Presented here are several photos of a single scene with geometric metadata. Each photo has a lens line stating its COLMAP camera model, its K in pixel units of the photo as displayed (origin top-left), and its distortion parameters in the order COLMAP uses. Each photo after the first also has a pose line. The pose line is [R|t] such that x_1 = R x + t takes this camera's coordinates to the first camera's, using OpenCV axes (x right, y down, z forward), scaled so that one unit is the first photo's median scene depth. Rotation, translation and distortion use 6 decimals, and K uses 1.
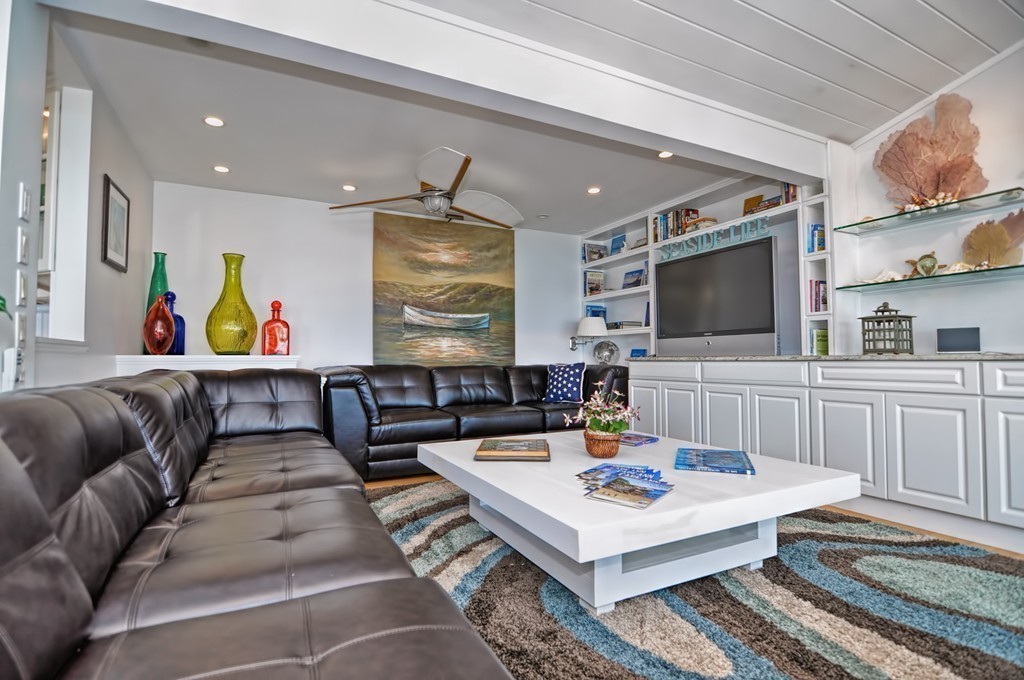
lens RADIAL K [[491.5, 0, 506.2], [0, 491.5, 338.2], [0, 0, 1]] dist [-0.014771, -0.004141]
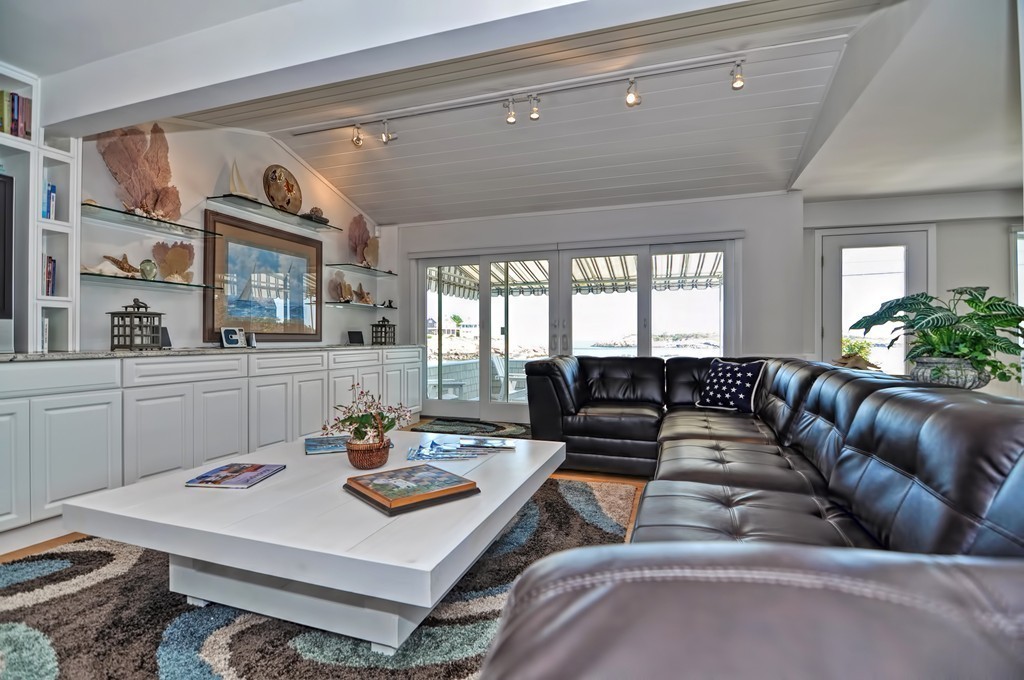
lens RADIAL K [[491.5, 0, 513.4], [0, 491.5, 341.4], [0, 0, 1]] dist [-0.014771, -0.004141]
pose [[-0.712882, -0.000855, 0.701284, -0.432388], [-0.027433, 0.999268, -0.026668, 0.018075], [-0.700748, -0.038249, -0.712383, 1.017615]]
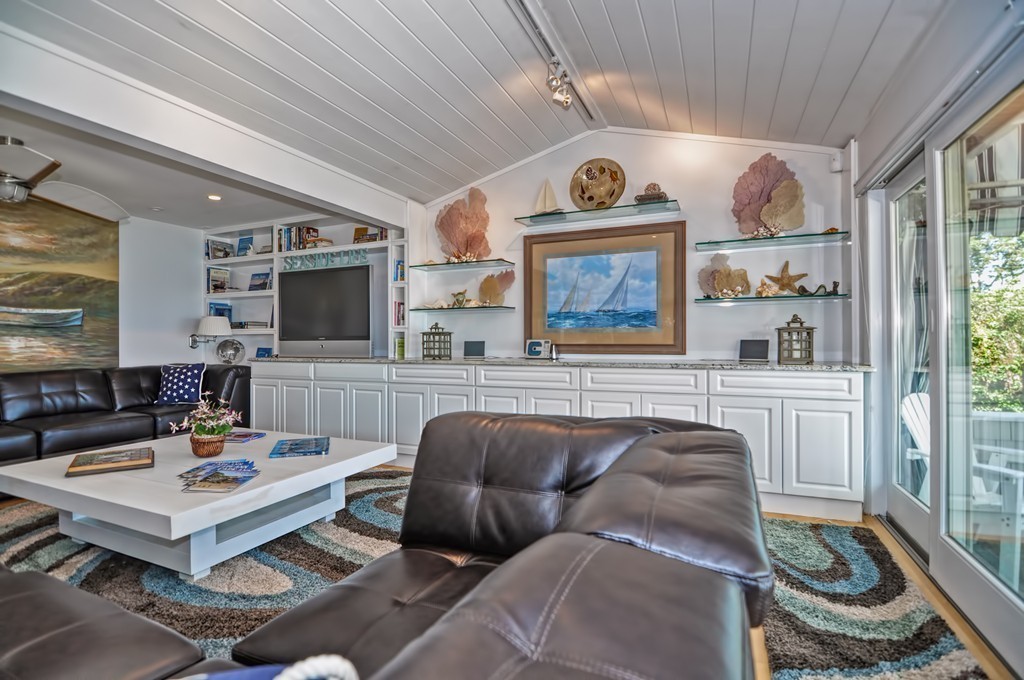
lens RADIAL K [[491.5, 0, 503.0], [0, 491.5, 338.1], [0, 0, 1]] dist [-0.014771, -0.004141]
pose [[0.777076, 0.002421, 0.629402, 0.005953], [-0.024408, 0.999356, 0.026290, -0.061797], [-0.628934, -0.035792, 0.776635, -0.237553]]
